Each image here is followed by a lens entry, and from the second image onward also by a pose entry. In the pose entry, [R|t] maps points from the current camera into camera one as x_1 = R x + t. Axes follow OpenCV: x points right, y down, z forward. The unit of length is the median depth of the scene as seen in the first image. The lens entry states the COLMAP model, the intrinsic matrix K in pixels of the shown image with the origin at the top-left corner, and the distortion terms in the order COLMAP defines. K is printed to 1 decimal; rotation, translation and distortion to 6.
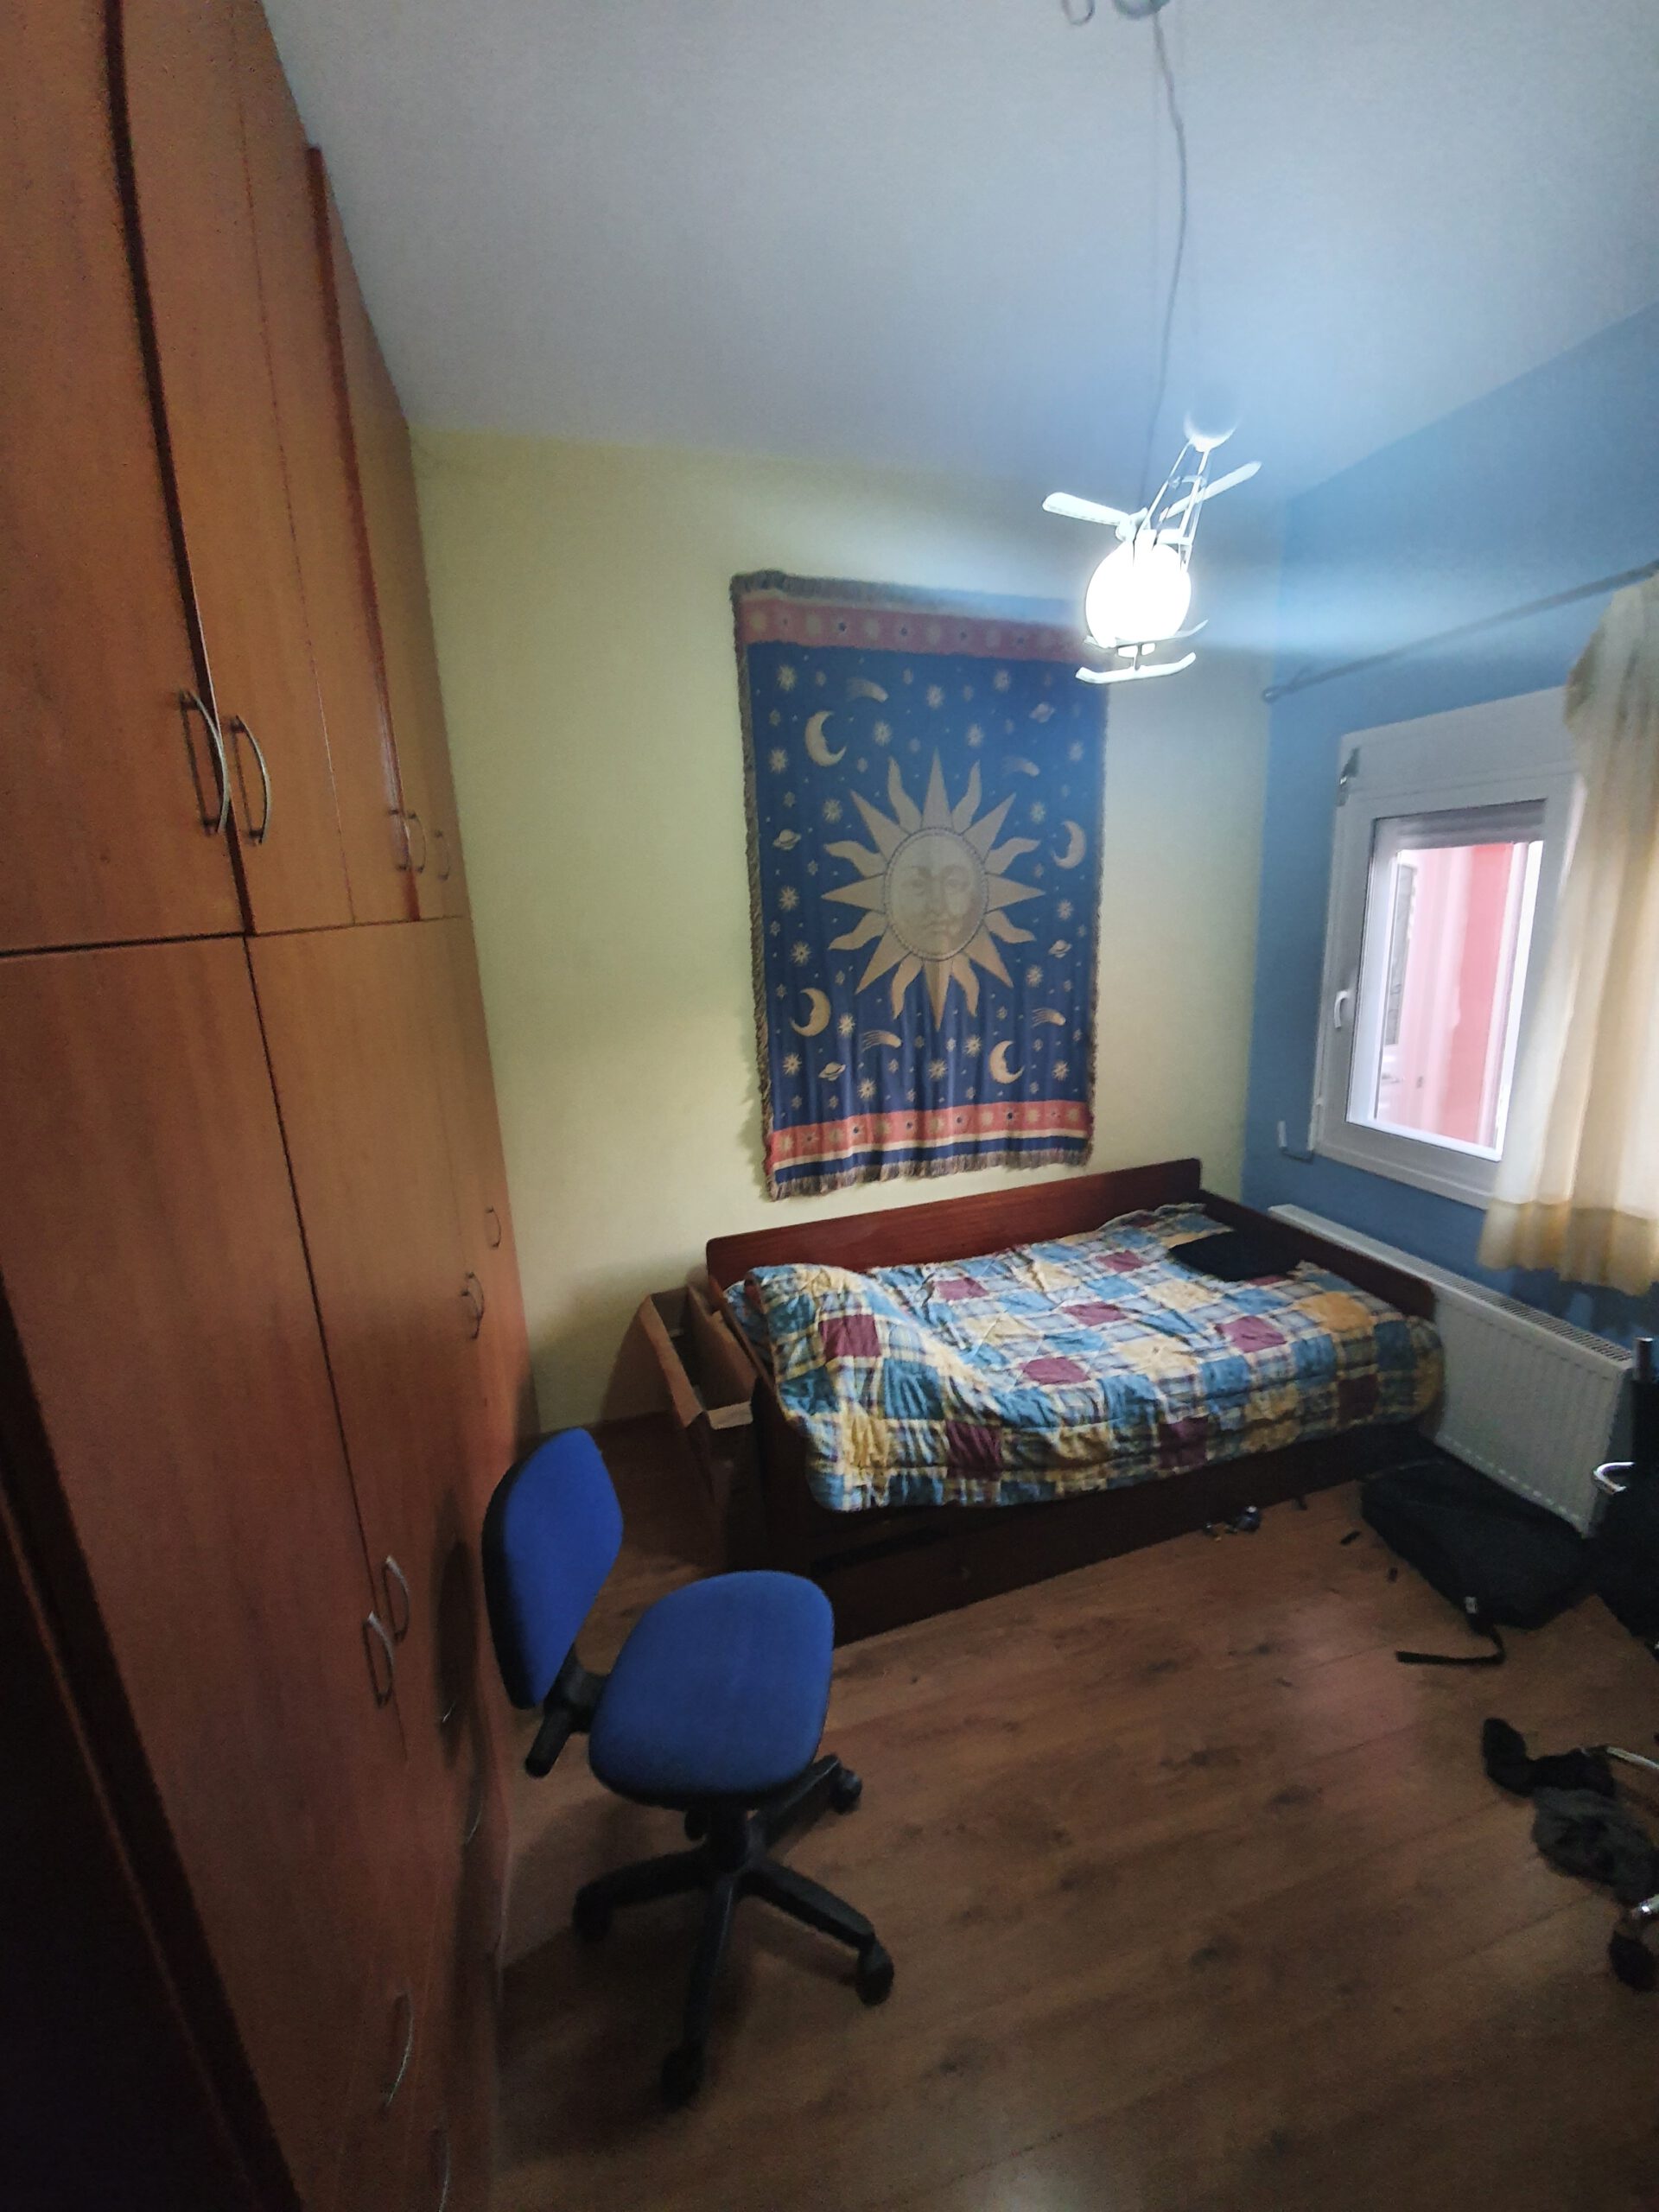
lens RADIAL K [[872.5, 0, 836.3], [0, 872.5, 1111.5], [0, 0, 1]] dist [0.012835, -0.016082]
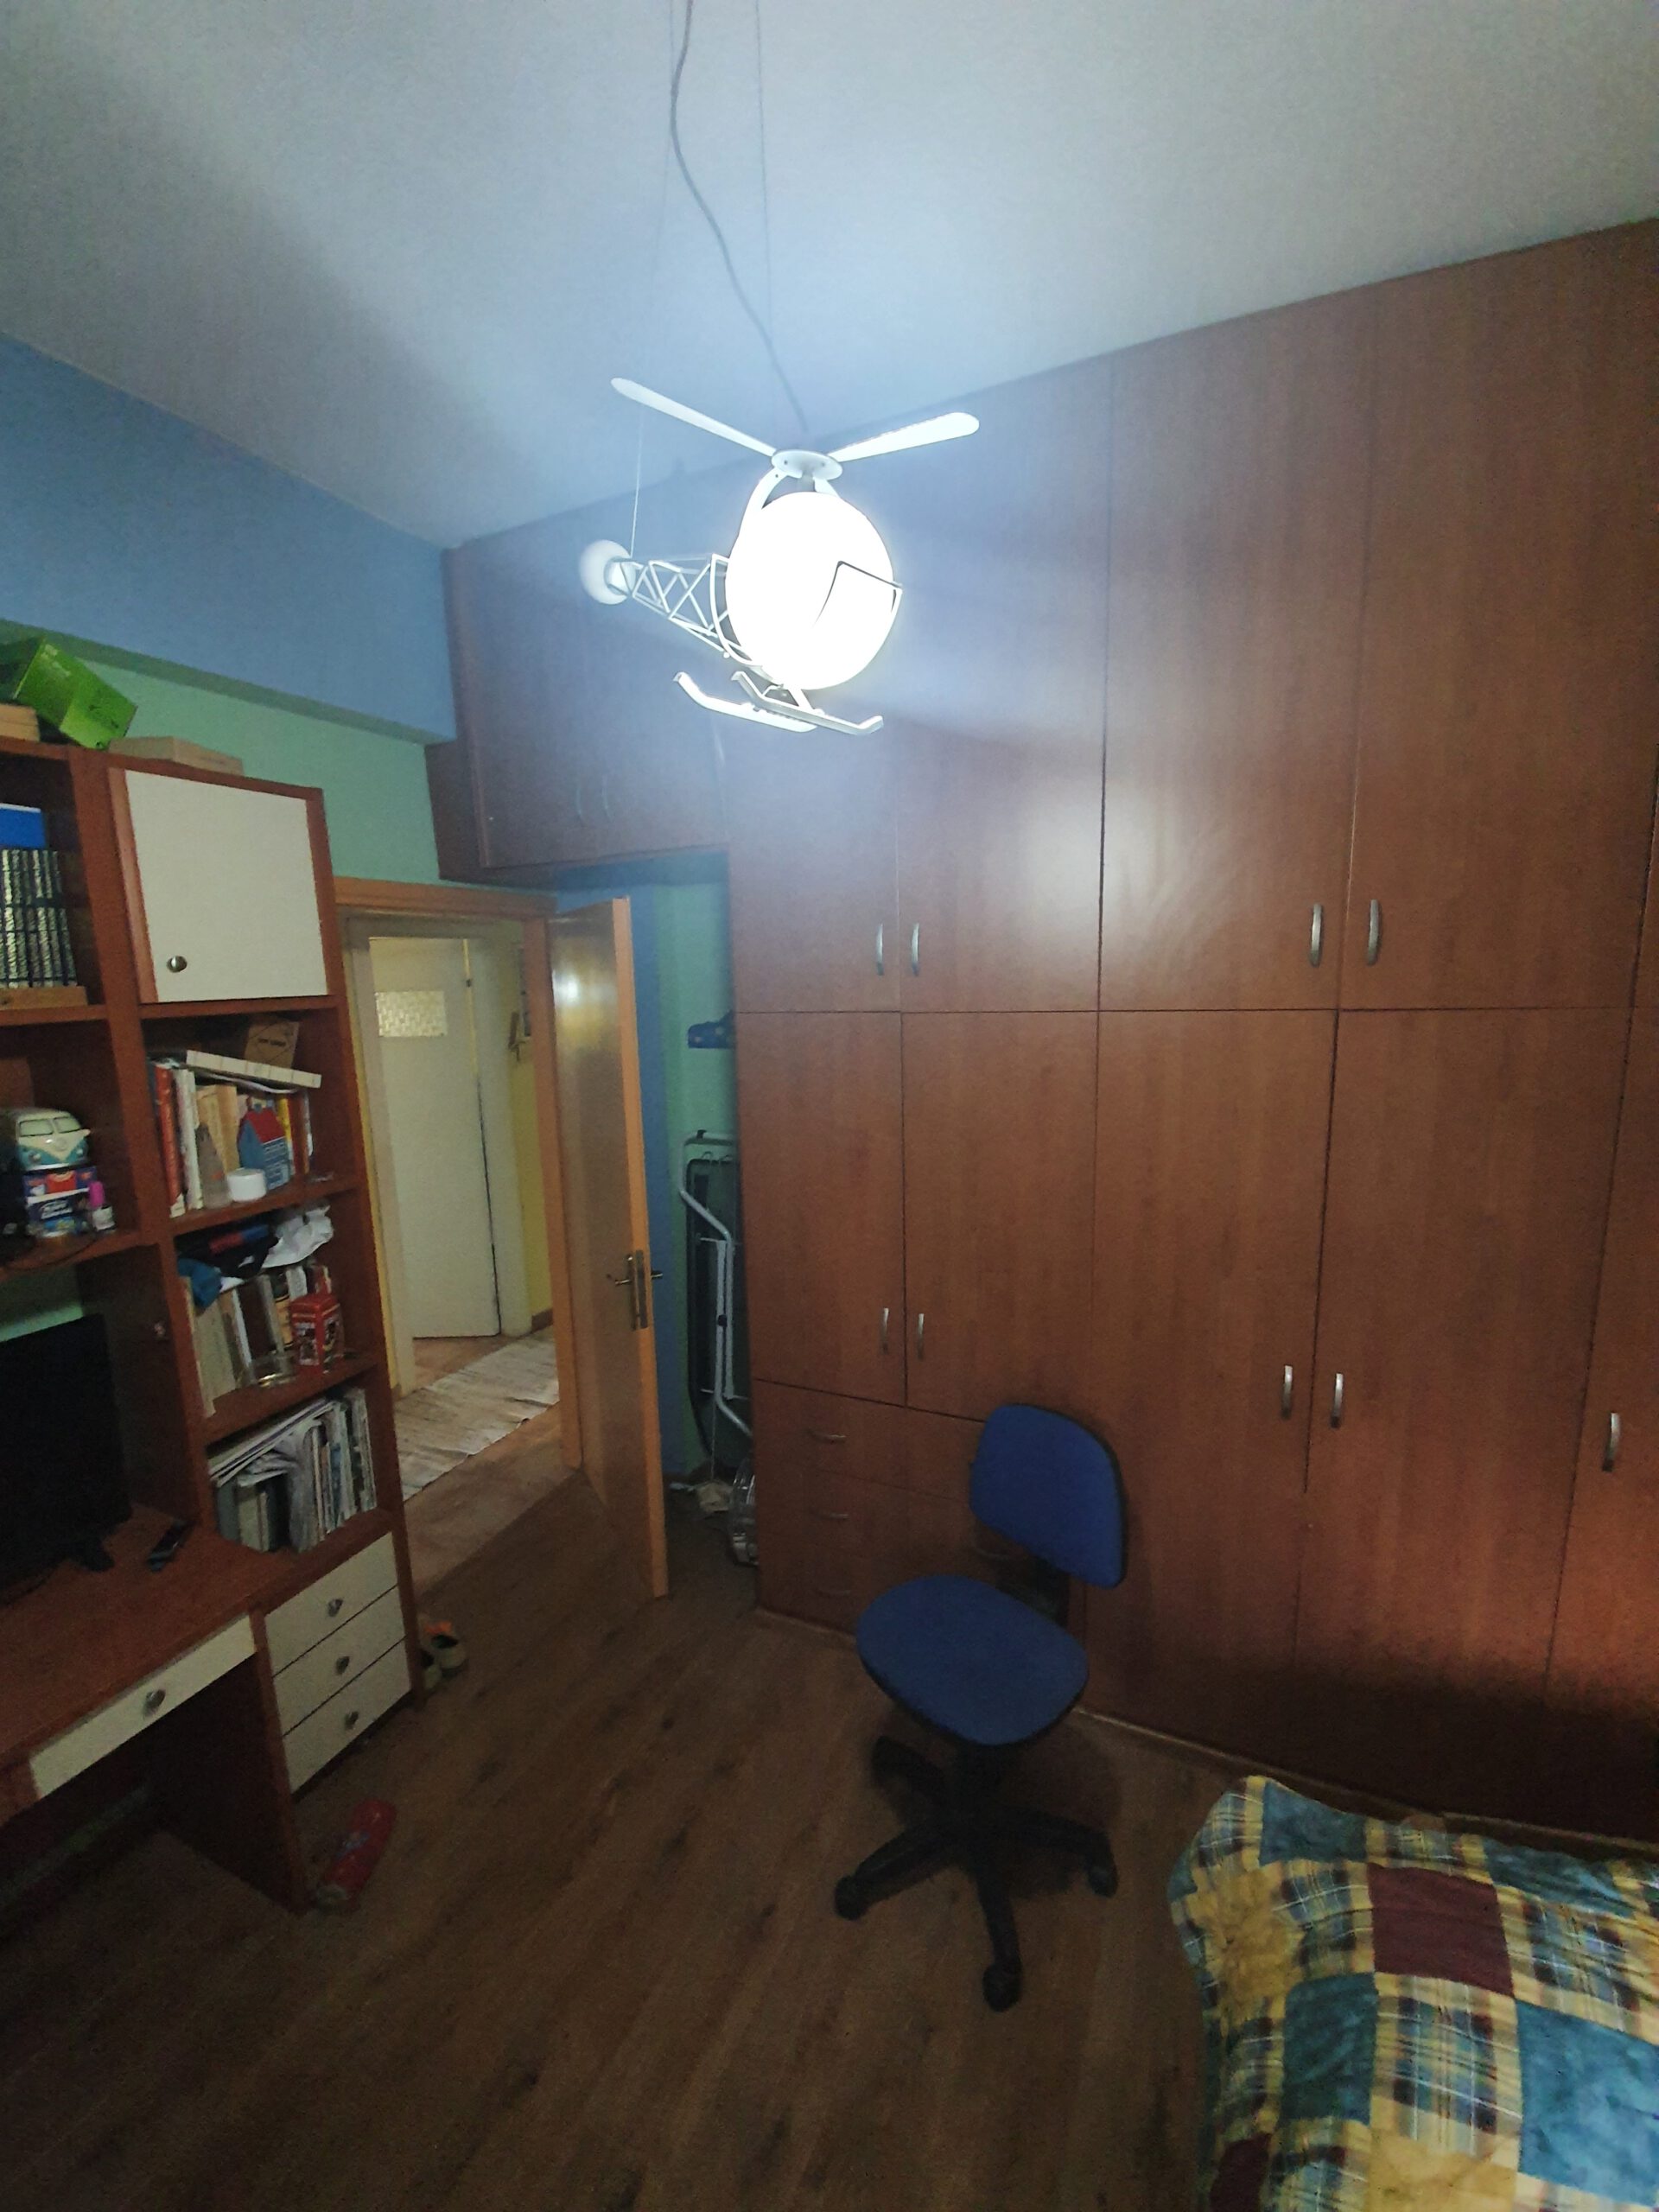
lens RADIAL K [[872.5, 0, 836.3], [0, 872.5, 1111.5], [0, 0, 1]] dist [0.012835, -0.016082]
pose [[-0.642752, 0.177276, -0.745280, 0.502727], [-0.120312, 0.937425, 0.326742, -0.275711], [0.756567, 0.299680, -0.581203, 0.895894]]
